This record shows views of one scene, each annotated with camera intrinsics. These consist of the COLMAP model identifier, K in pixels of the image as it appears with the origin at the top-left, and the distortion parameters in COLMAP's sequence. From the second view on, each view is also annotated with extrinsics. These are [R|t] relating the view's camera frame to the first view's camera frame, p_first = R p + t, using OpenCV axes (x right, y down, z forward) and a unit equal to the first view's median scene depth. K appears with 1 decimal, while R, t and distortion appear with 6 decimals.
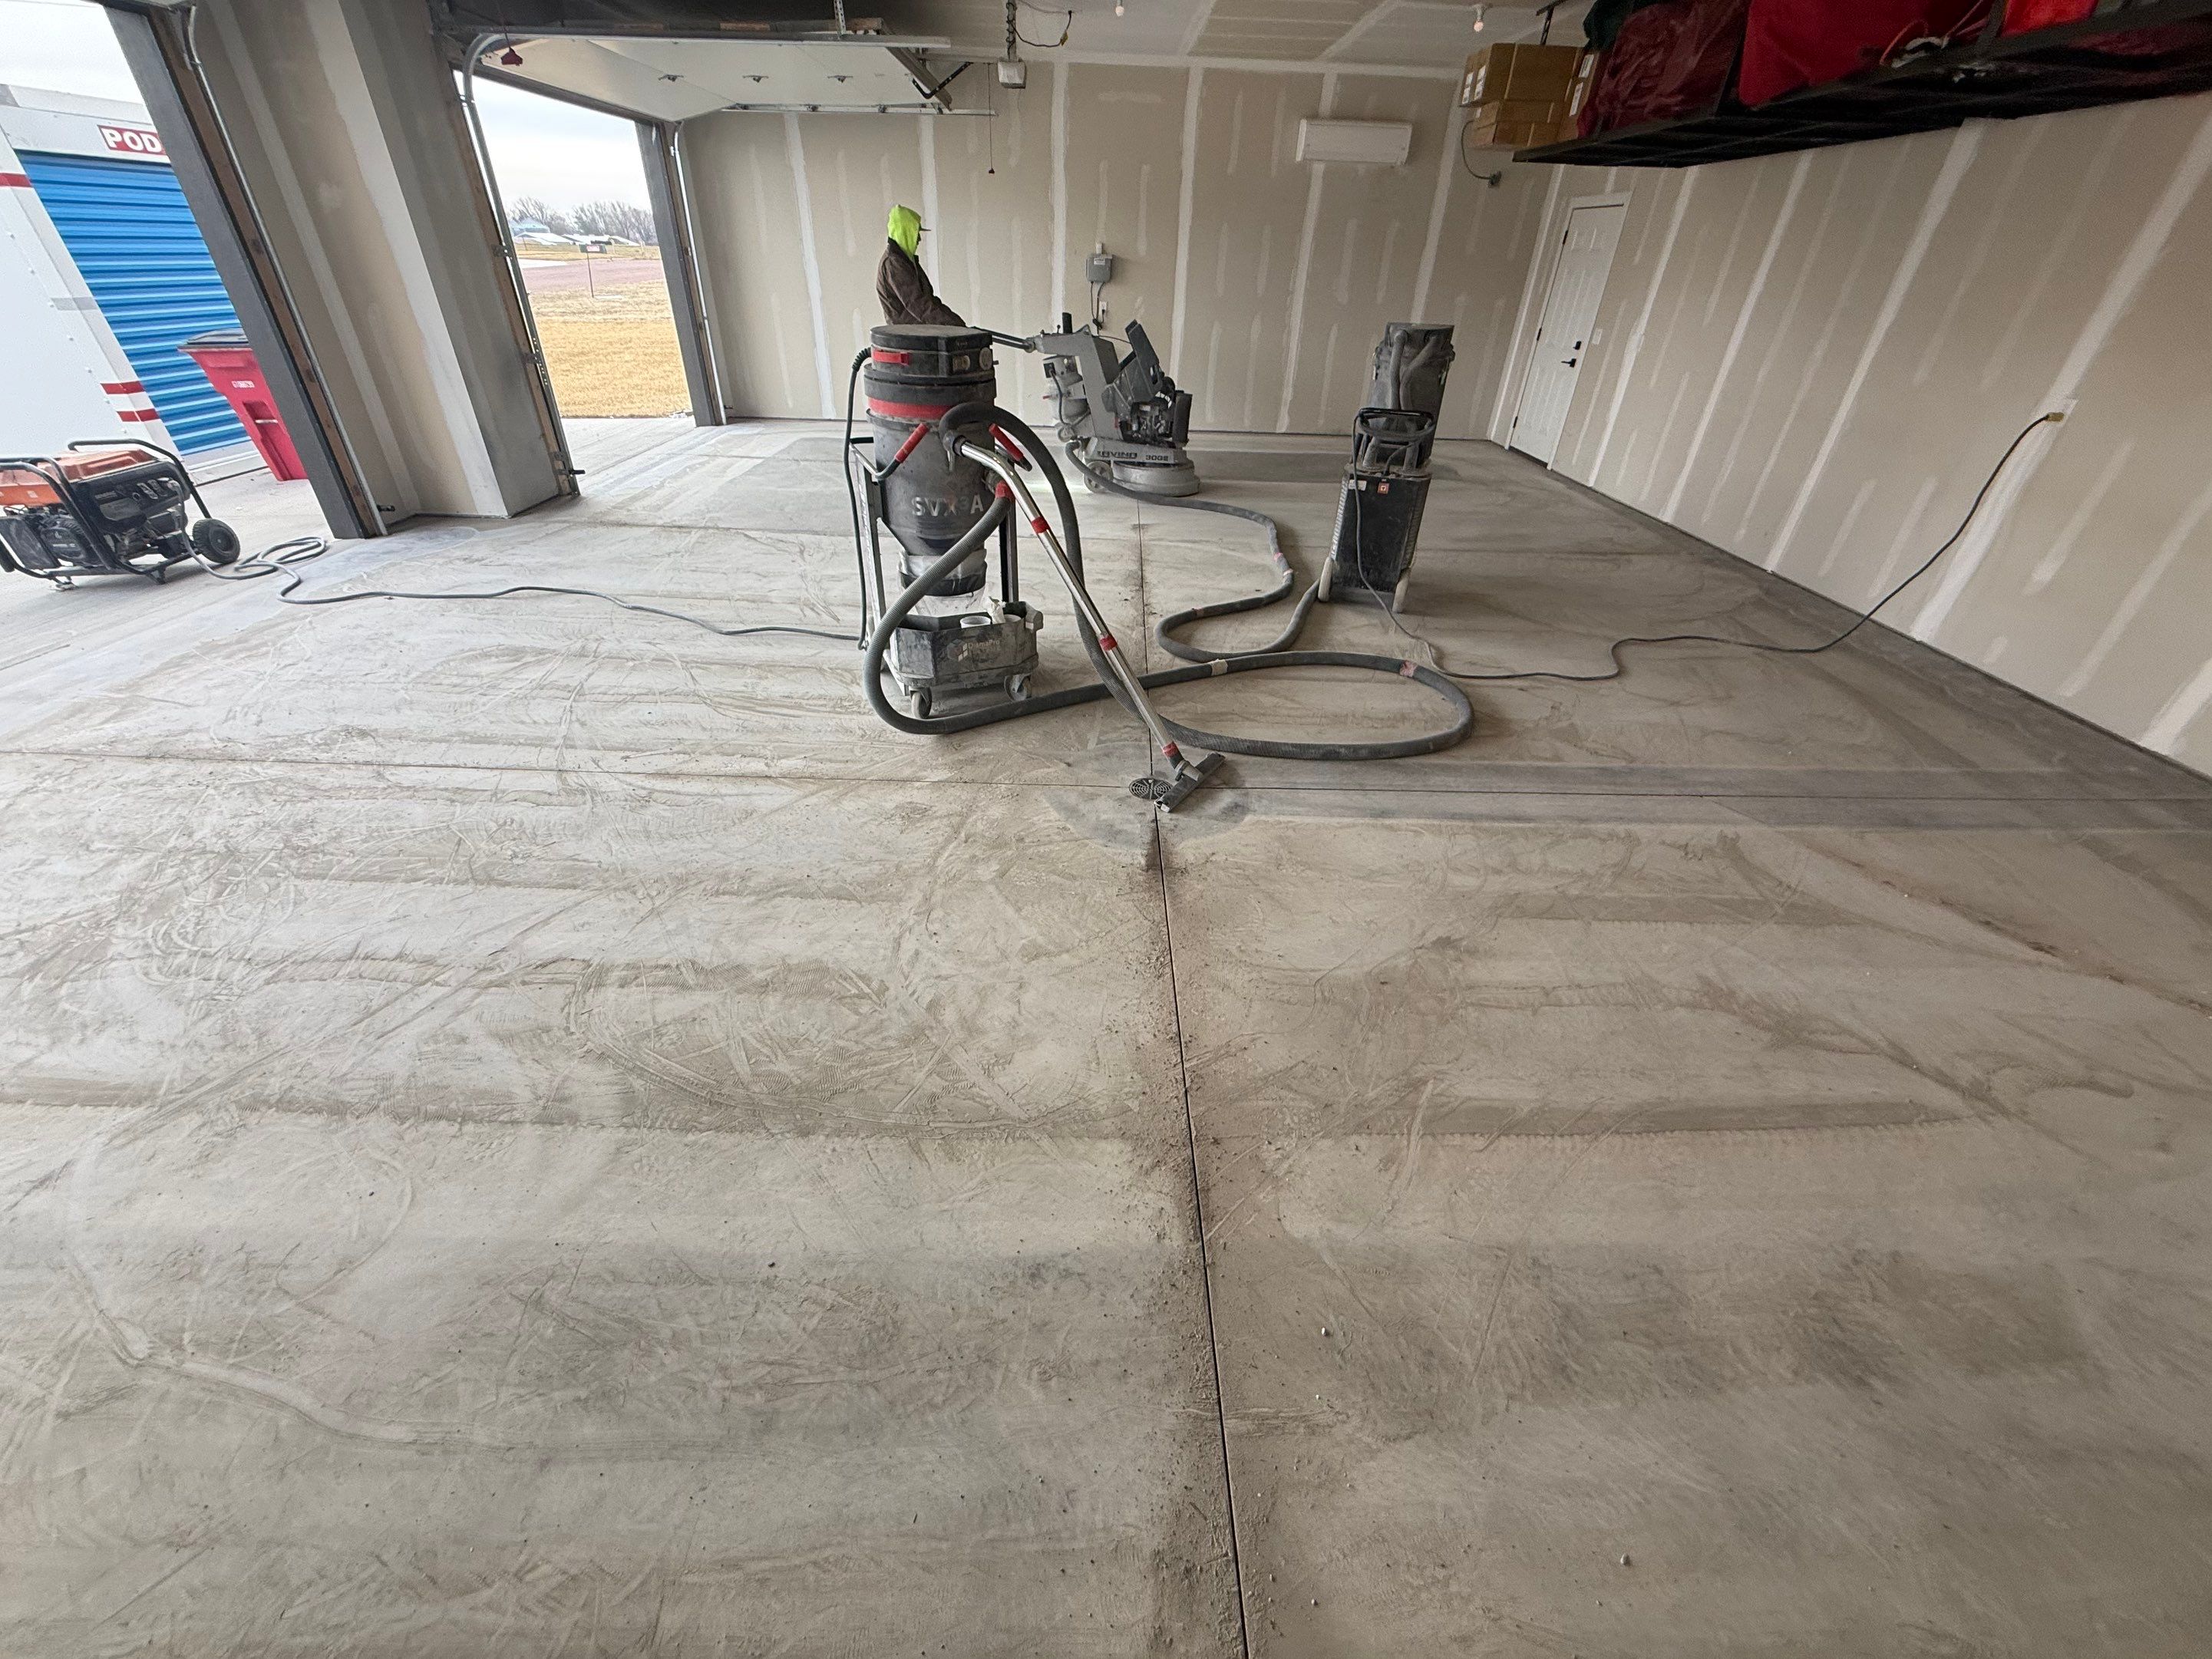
lens RADIAL K [[877.9, 0, 1104.2], [0, 877.9, 828.9], [0, 0, 1]] dist [-0.000261, -0.000370]
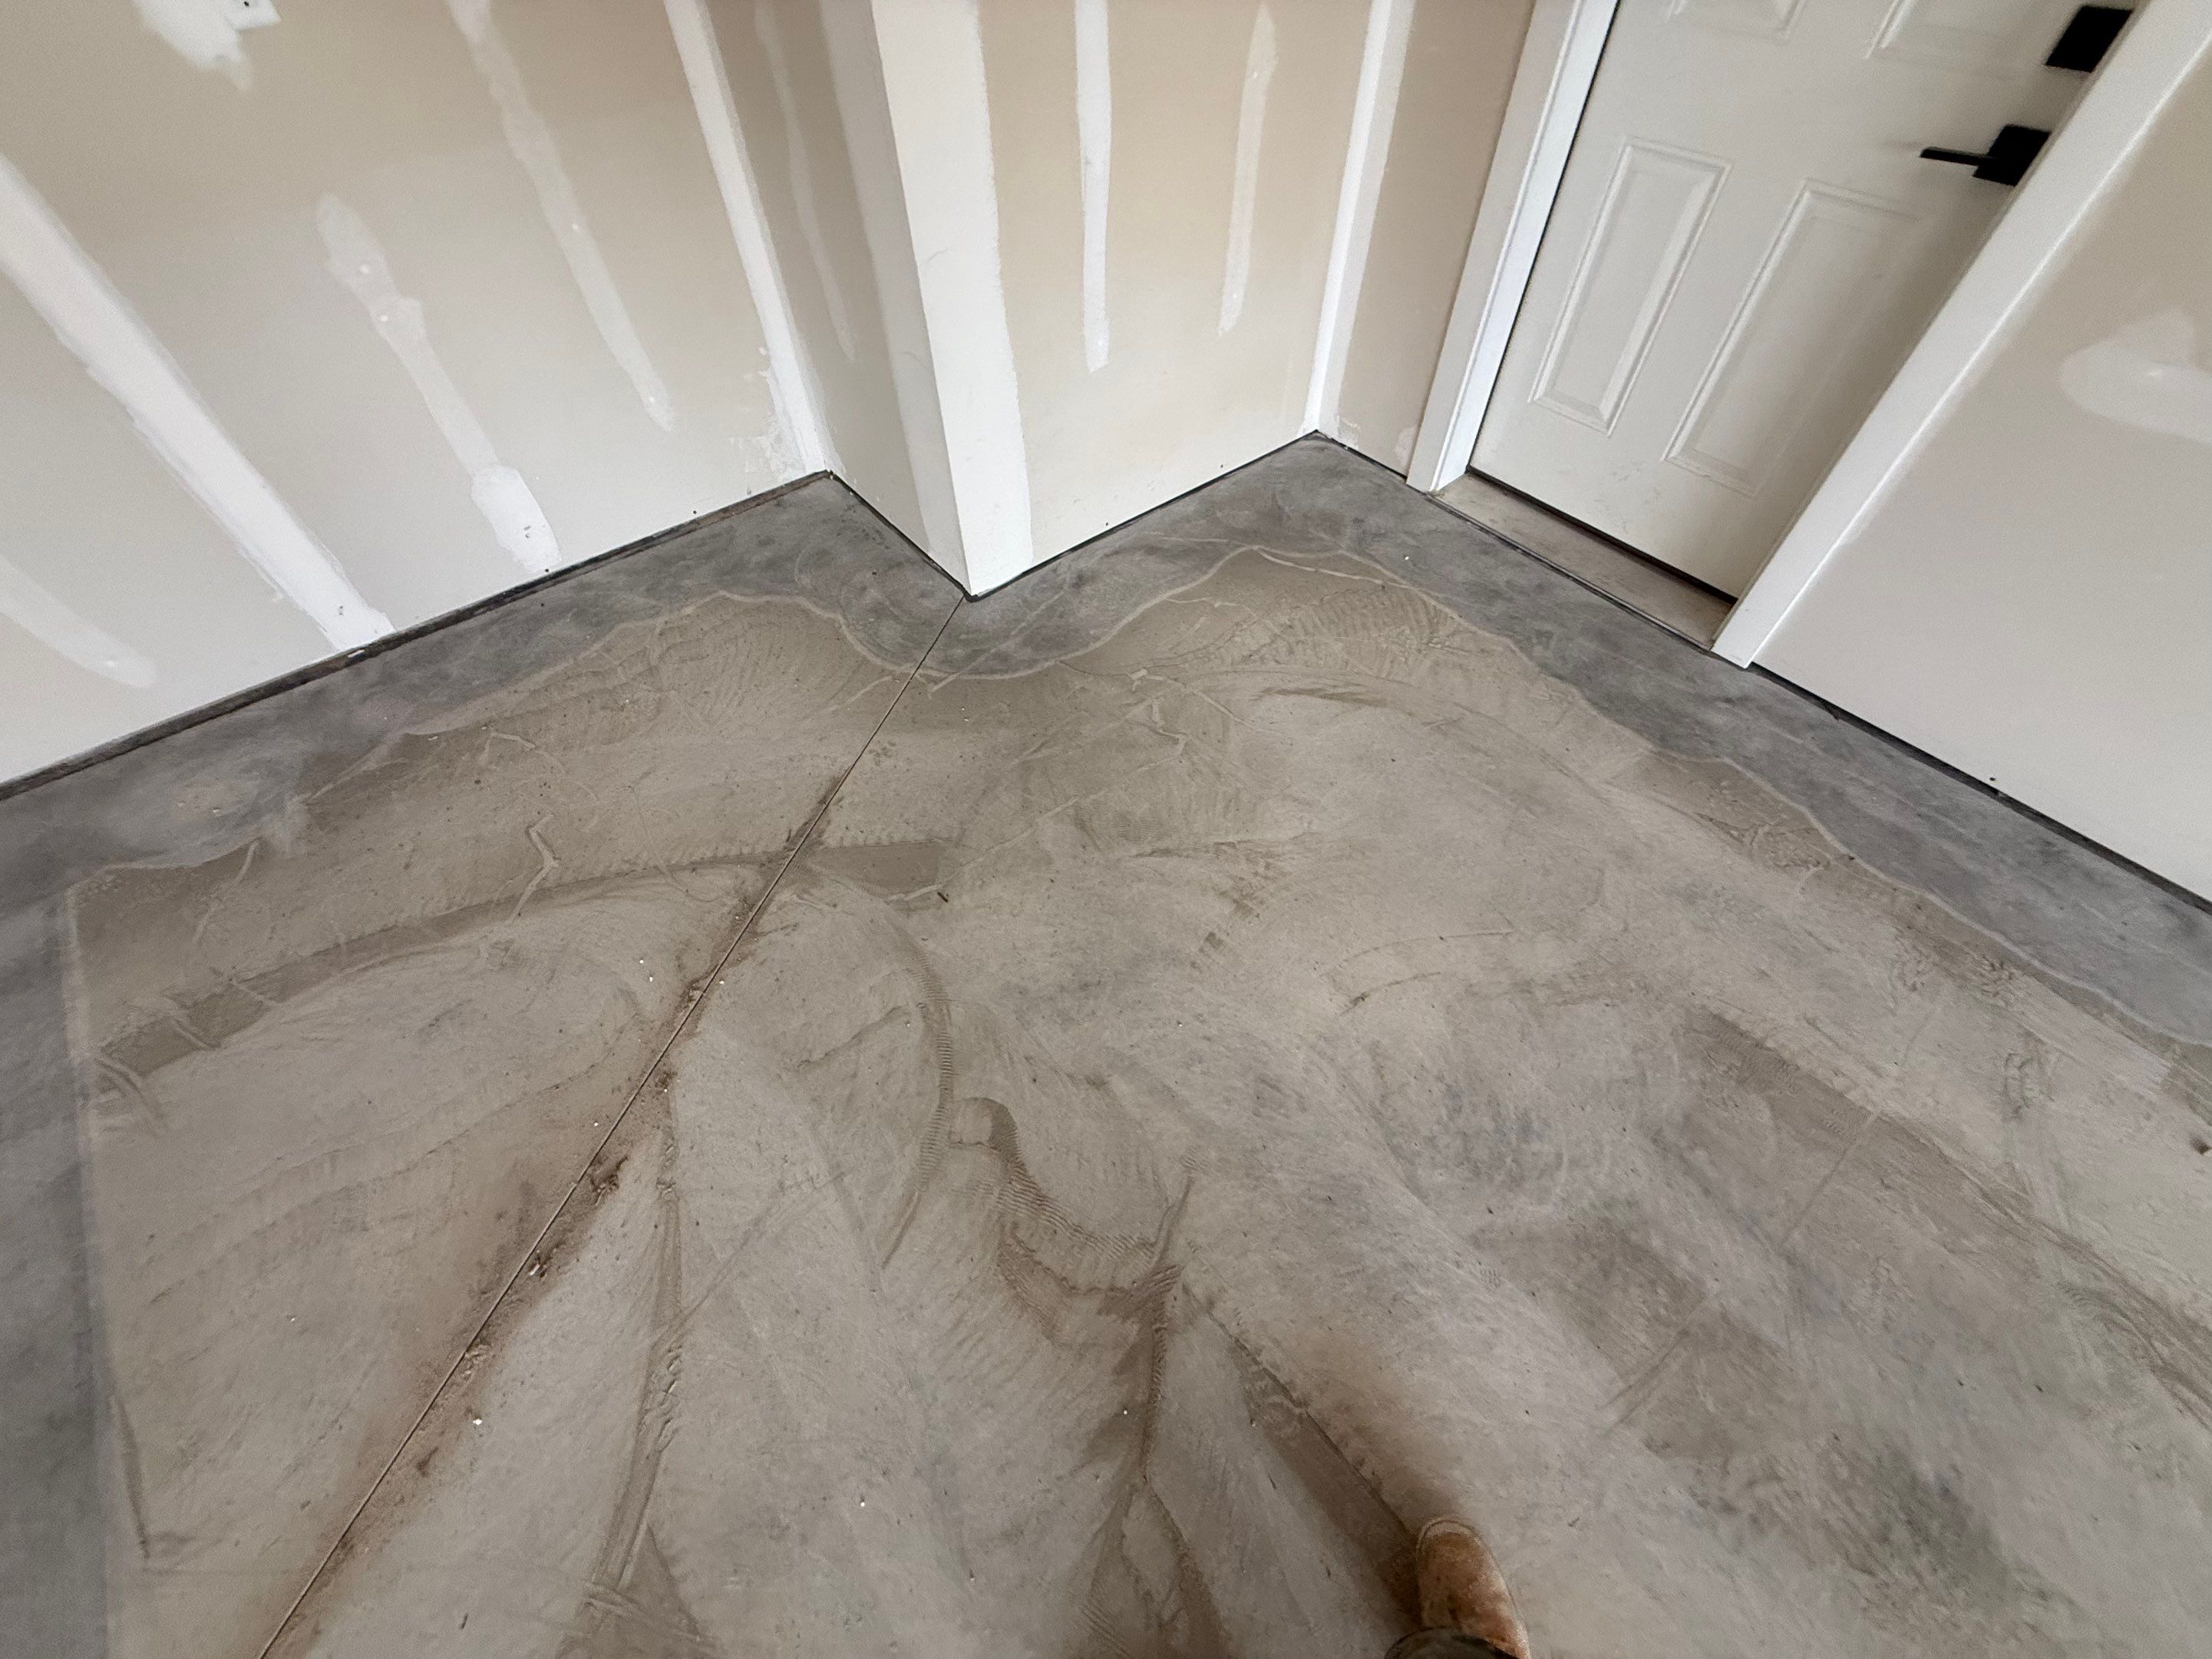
lens RADIAL K [[877.9, 0, 1101.9], [0, 877.9, 831.2], [0, 0, 1]] dist [-0.000261, -0.000370]
pose [[-0.607007, -0.638043, 0.473754, 0.531497], [0.441993, 0.224379, 0.868502, -0.163989], [-0.660443, 0.736583, 0.145811, 0.394761]]
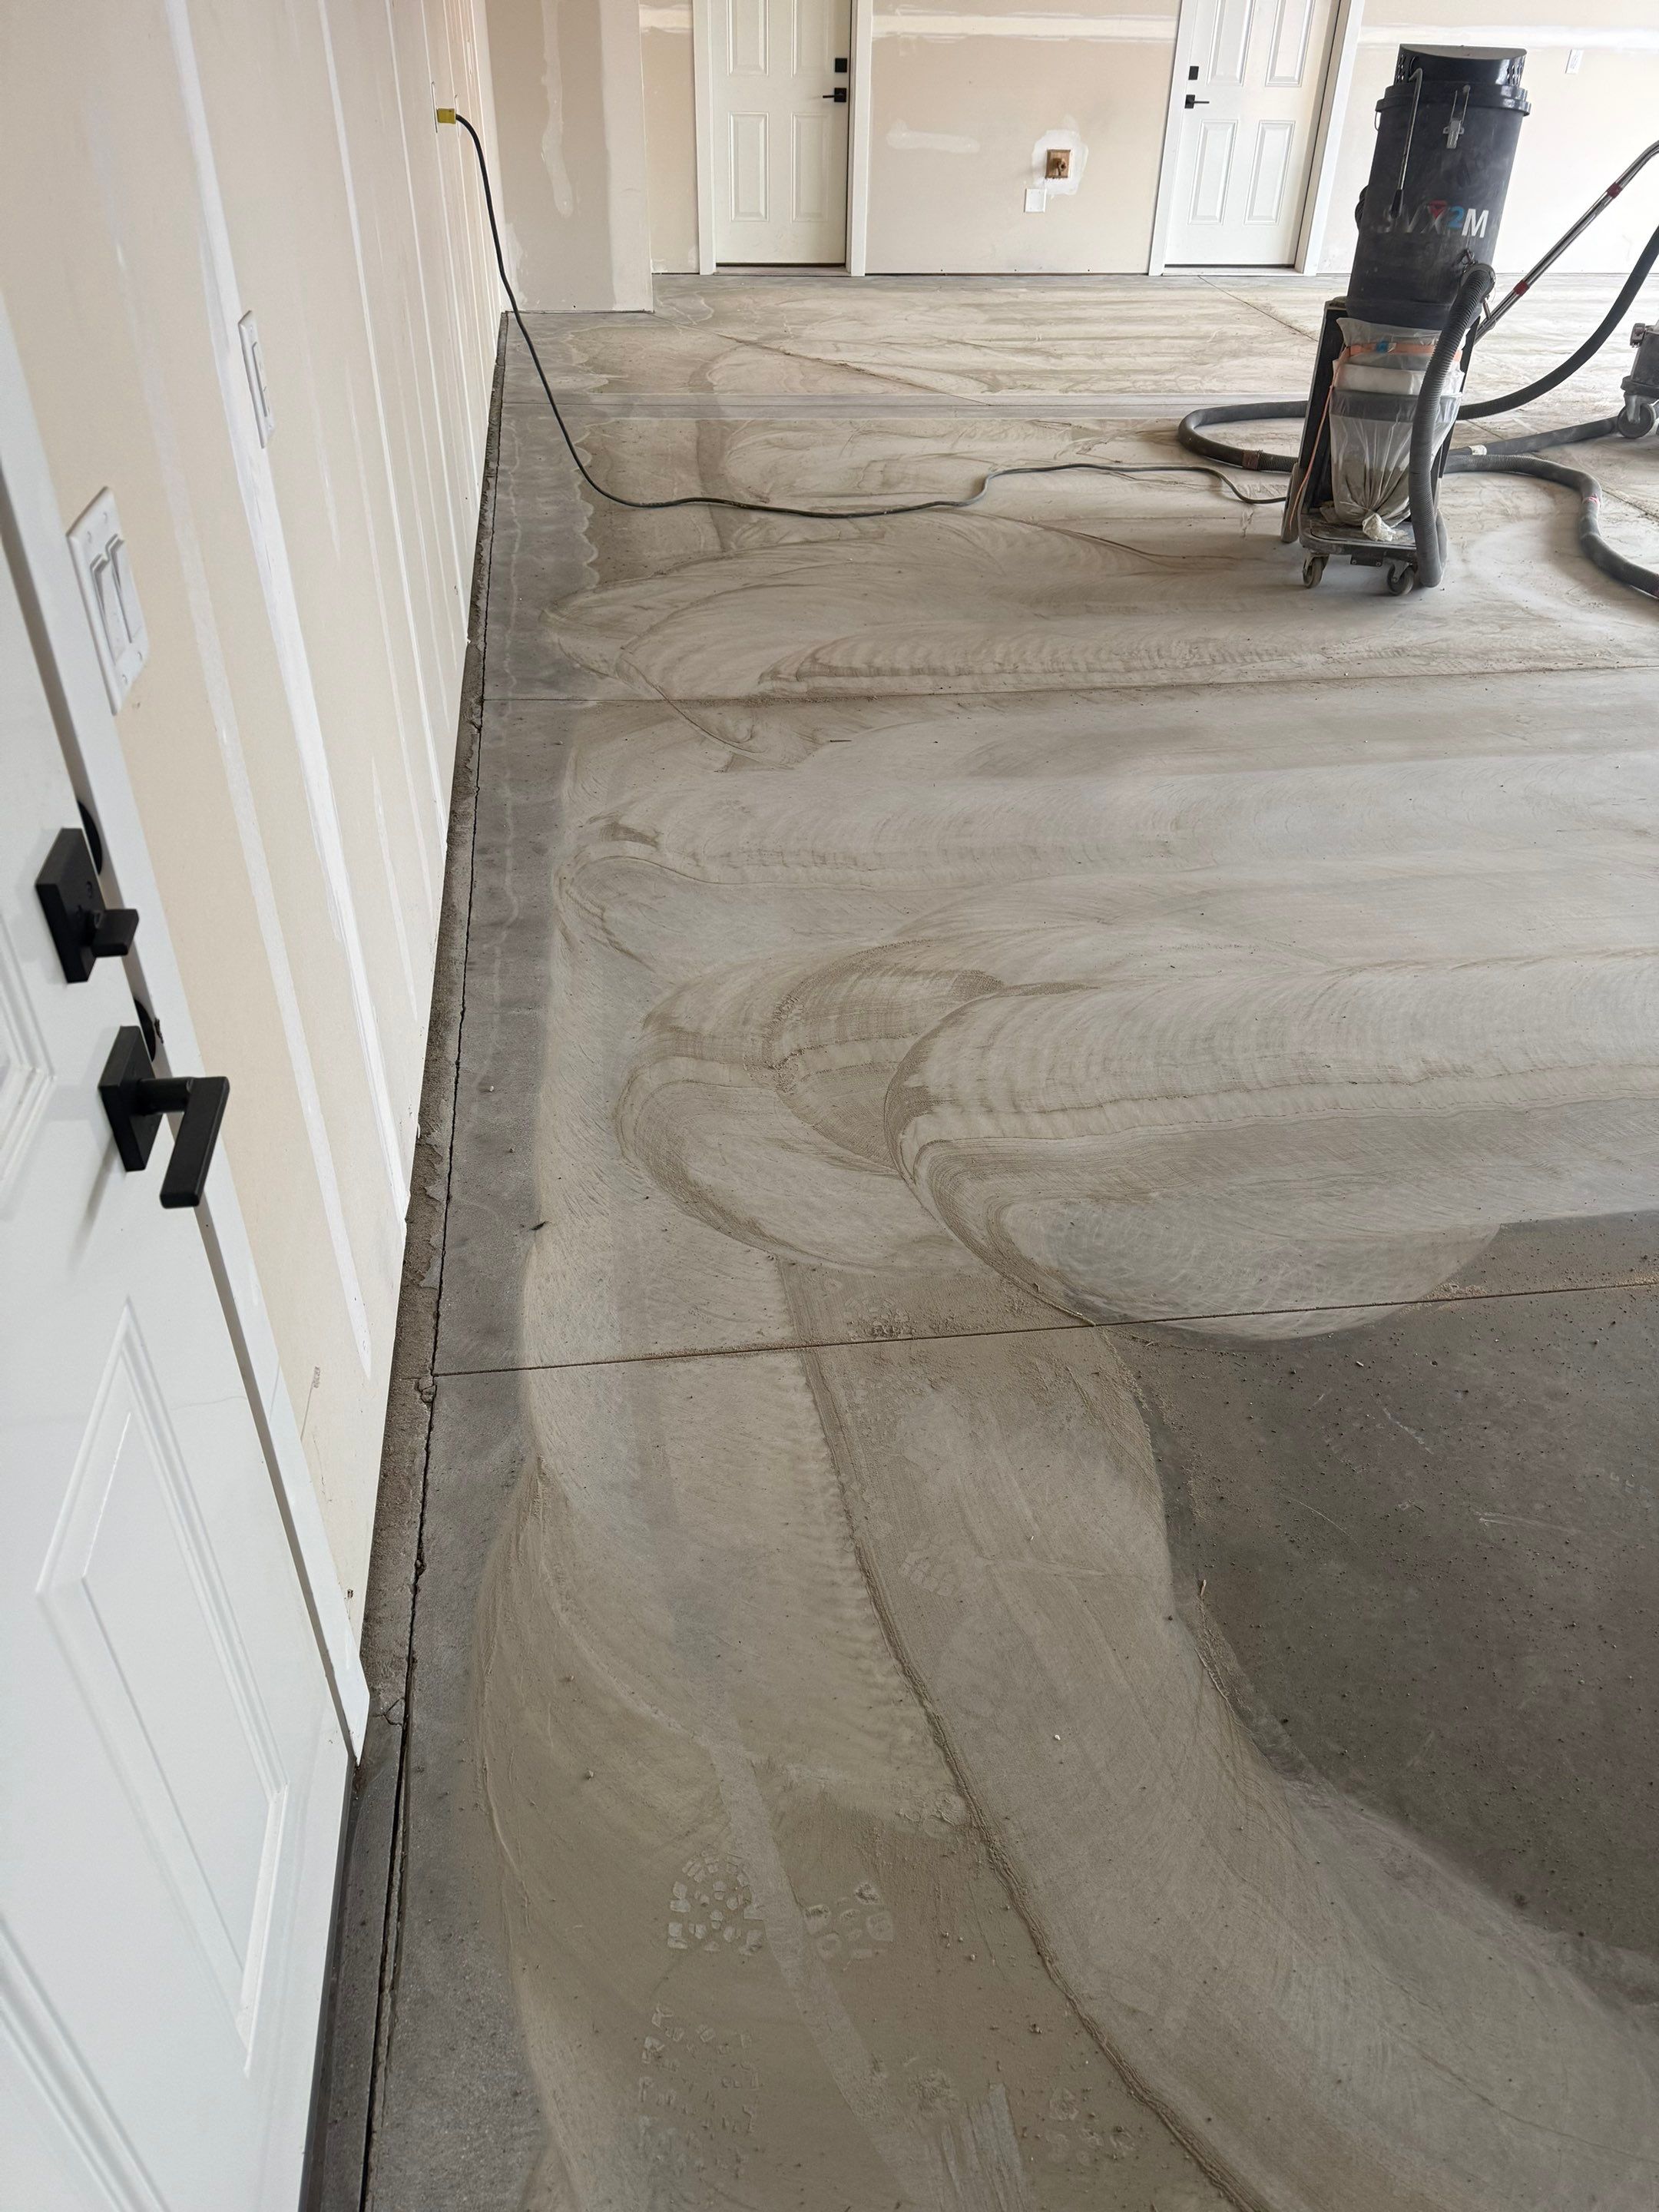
lens RADIAL K [[1559.2, 0, 834.1], [0, 1559.2, 1107.5], [0, 0, 1]] dist [0.061085, -0.075471]
pose [[-0.989019, 0.038664, -0.142643, 1.063998], [-0.119590, 0.357710, 0.926143, -1.404105], [0.086833, 0.933032, -0.349158, 2.250391]]
